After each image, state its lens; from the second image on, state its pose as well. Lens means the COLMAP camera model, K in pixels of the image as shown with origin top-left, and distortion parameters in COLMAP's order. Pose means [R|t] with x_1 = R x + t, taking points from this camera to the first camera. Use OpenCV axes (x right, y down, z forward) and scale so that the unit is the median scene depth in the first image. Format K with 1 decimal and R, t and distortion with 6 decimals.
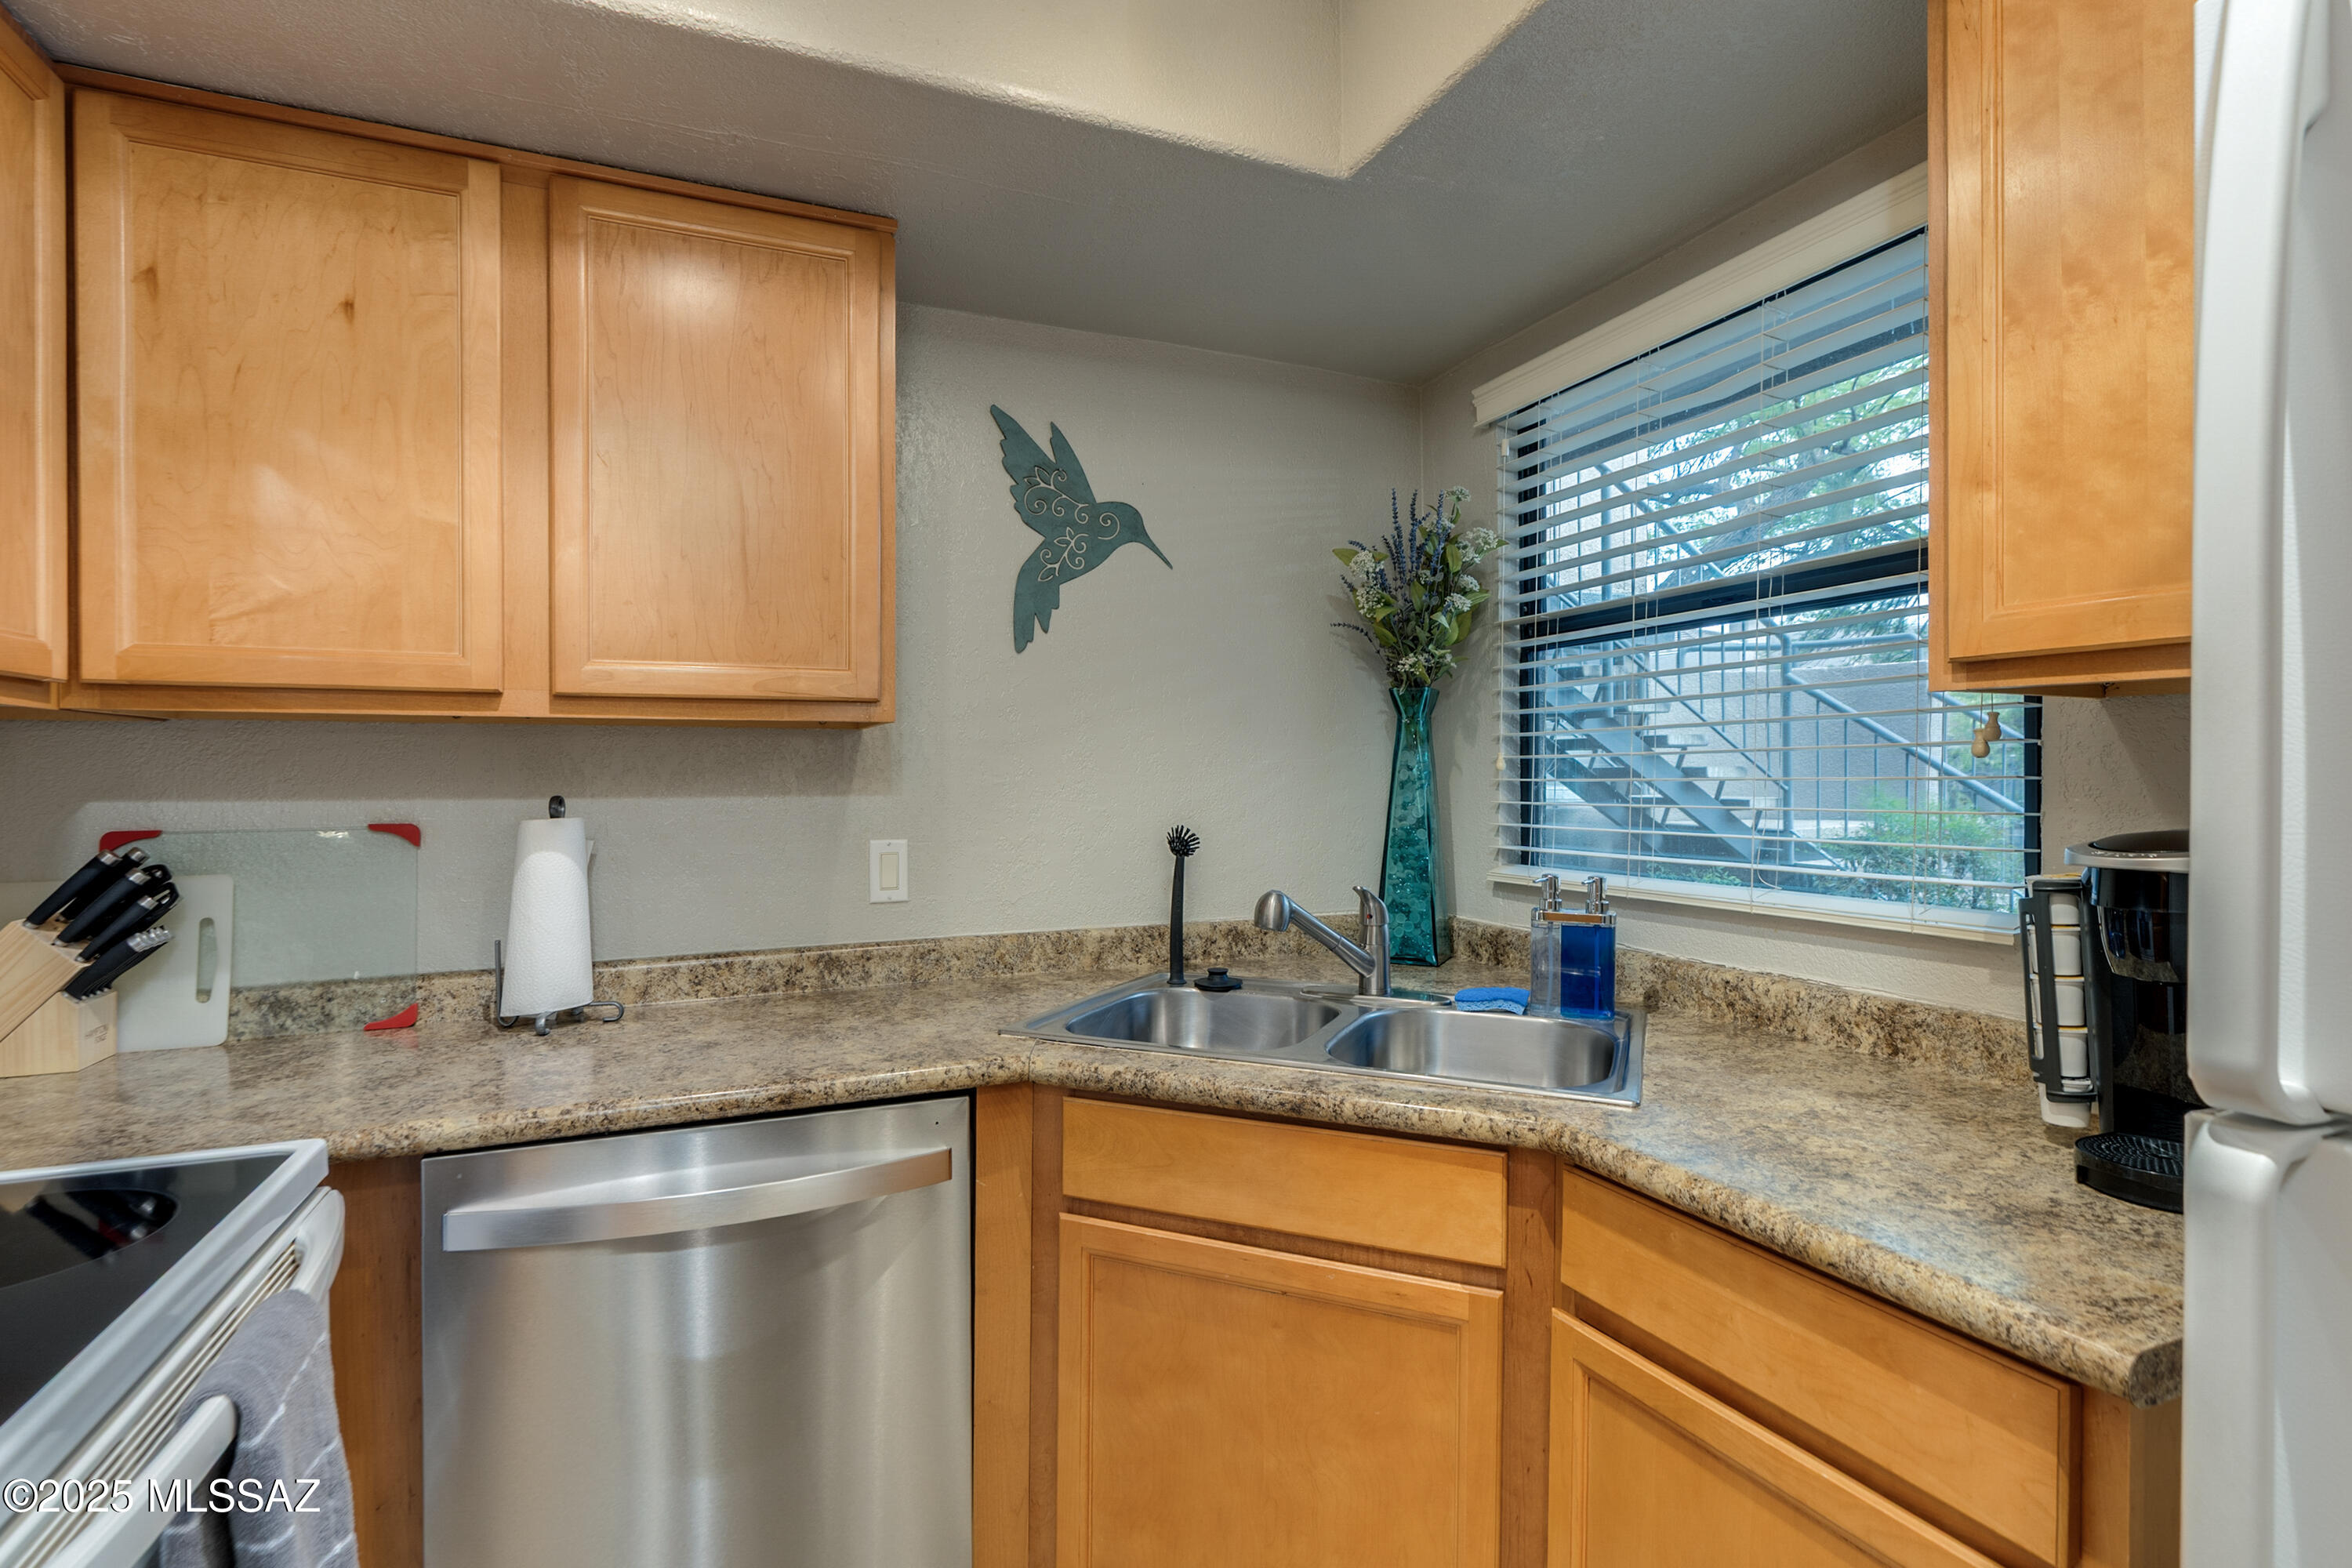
lens RADIAL K [[1143.6, 0, 1187.0], [0, 1143.6, 777.3], [0, 0, 1]] dist [-0.008172, 0.004126]
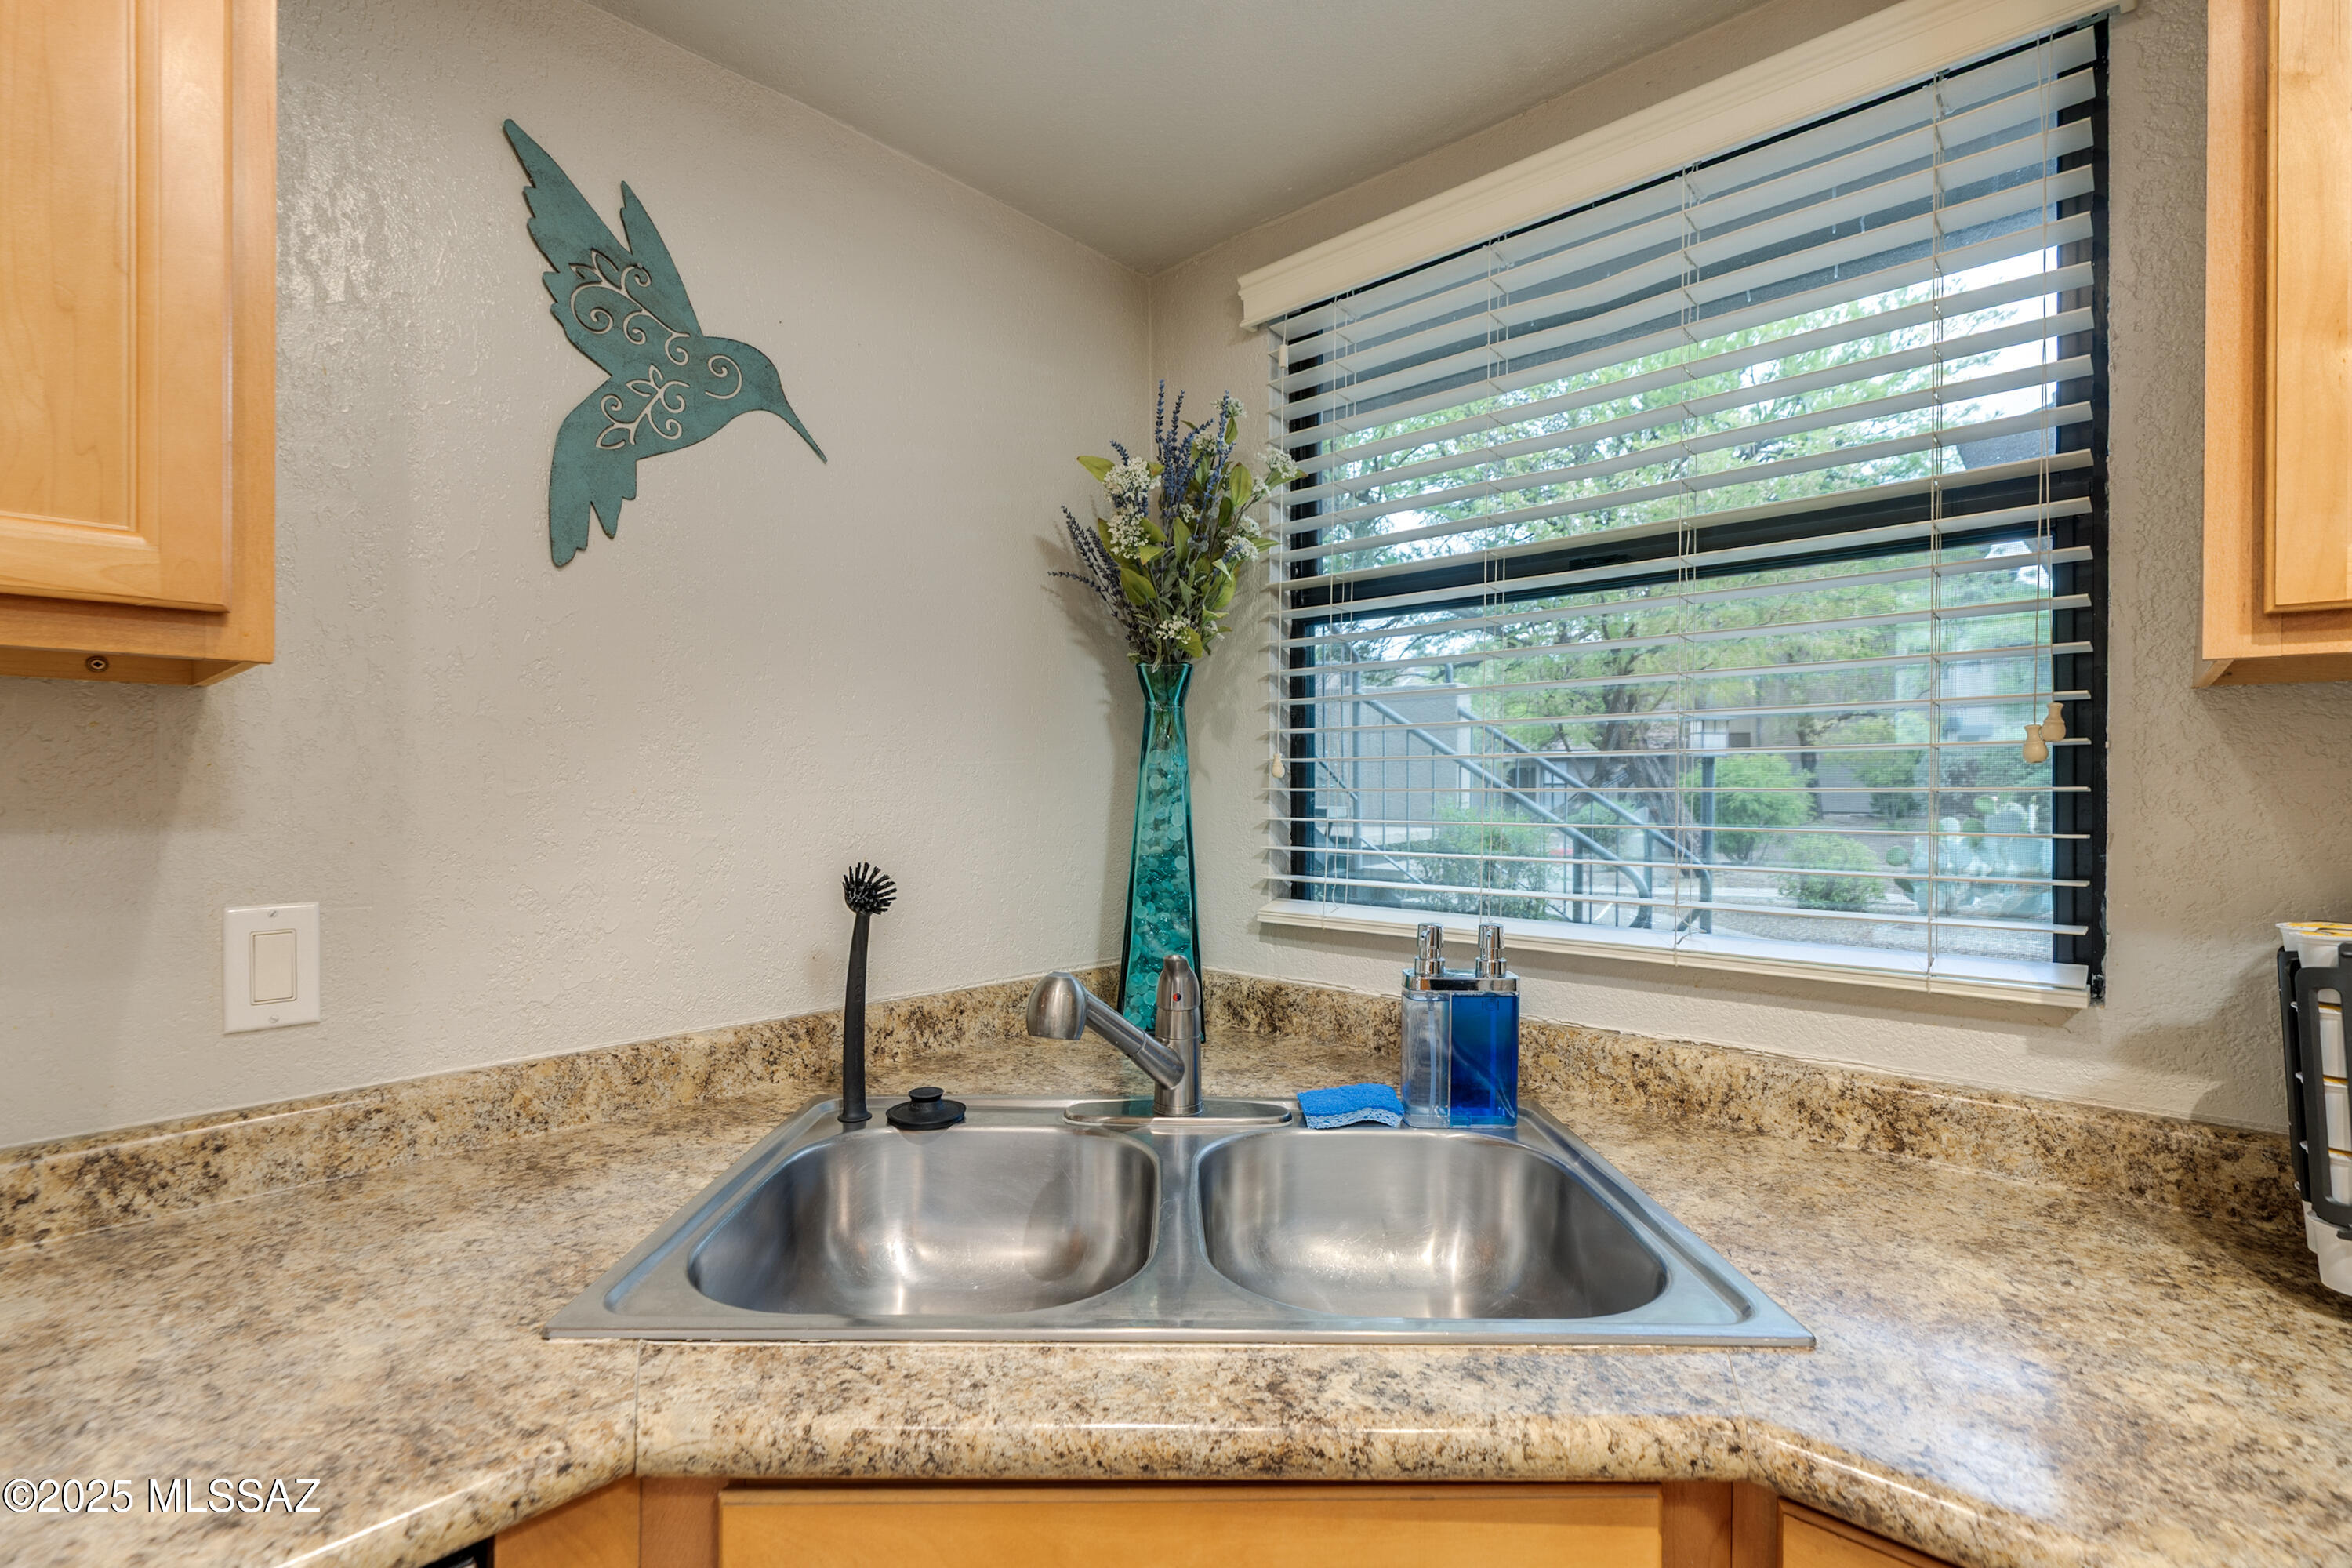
lens RADIAL K [[1143.6, 0, 1221.9], [0, 1143.6, 788.8], [0, 0, 1]] dist [-0.008172, 0.004126]
pose [[0.915347, 0.002070, 0.402662, -0.076580], [-0.003226, 0.999992, 0.002191, 0.000149], [-0.402654, -0.003304, 0.915346, 0.359059]]
